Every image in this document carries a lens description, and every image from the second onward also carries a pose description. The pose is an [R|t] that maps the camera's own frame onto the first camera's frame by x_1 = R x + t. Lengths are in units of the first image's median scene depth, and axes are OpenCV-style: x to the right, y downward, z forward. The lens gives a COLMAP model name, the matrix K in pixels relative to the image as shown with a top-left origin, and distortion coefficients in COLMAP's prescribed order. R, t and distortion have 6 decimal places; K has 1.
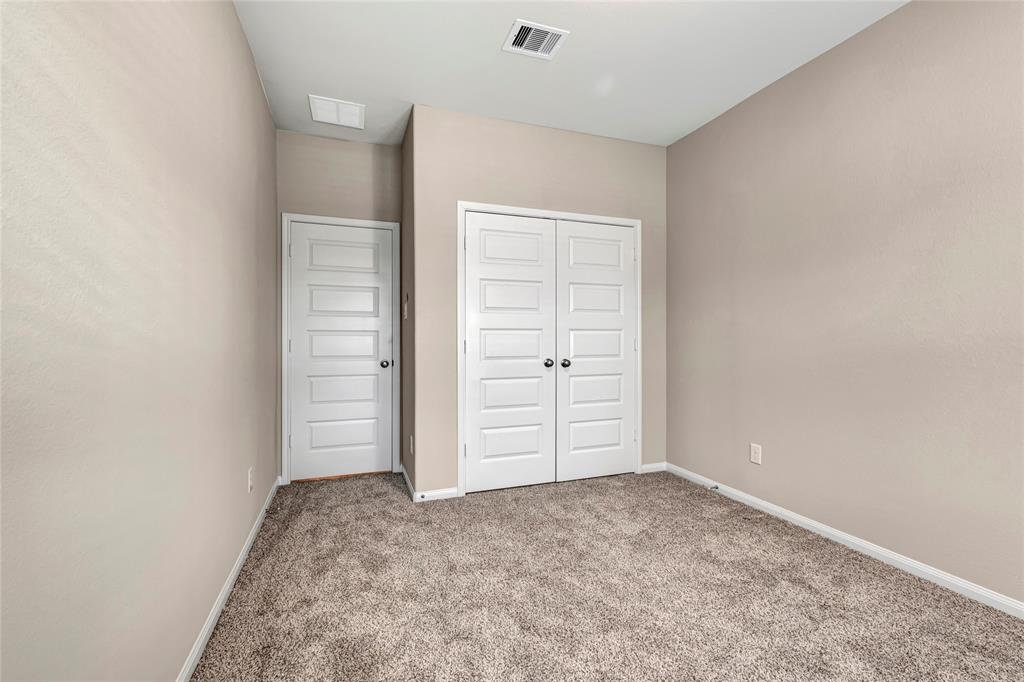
lens RADIAL K [[446.6, 0, 512.0], [0, 446.6, 341.0], [0, 0, 1]] dist [0.018487, -0.010821]
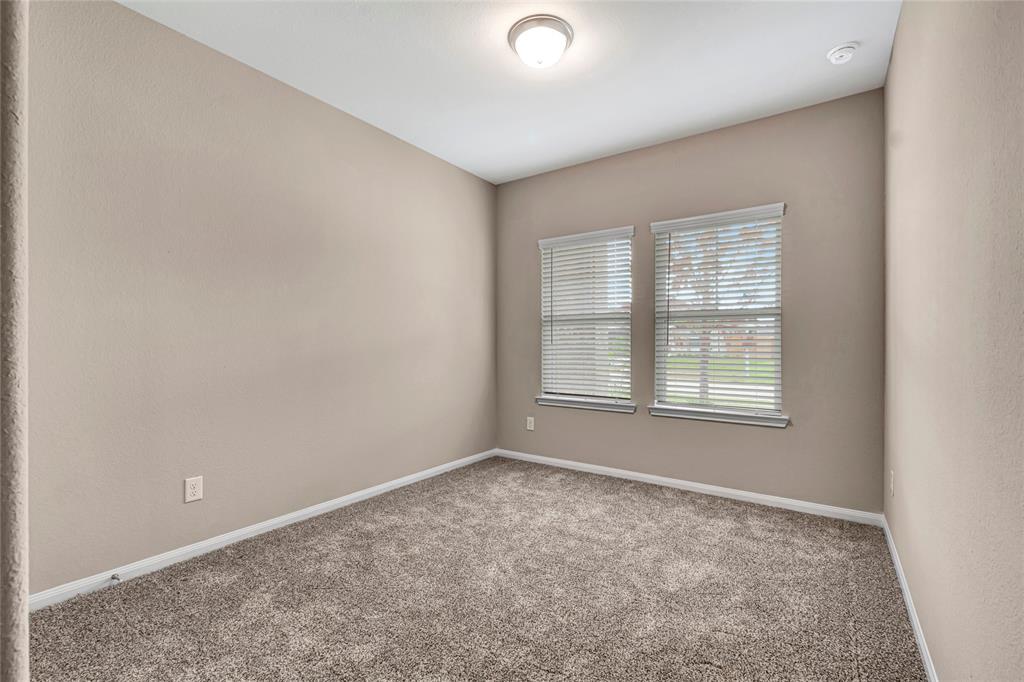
lens RADIAL K [[446.6, 0, 512.0], [0, 446.6, 341.0], [0, 0, 1]] dist [0.018487, -0.010821]
pose [[-0.572007, 0.000941, 0.820248, -0.486944], [0.003572, 0.999993, 0.001344, -0.011889], [-0.820241, 0.003699, -0.572007, 1.109498]]
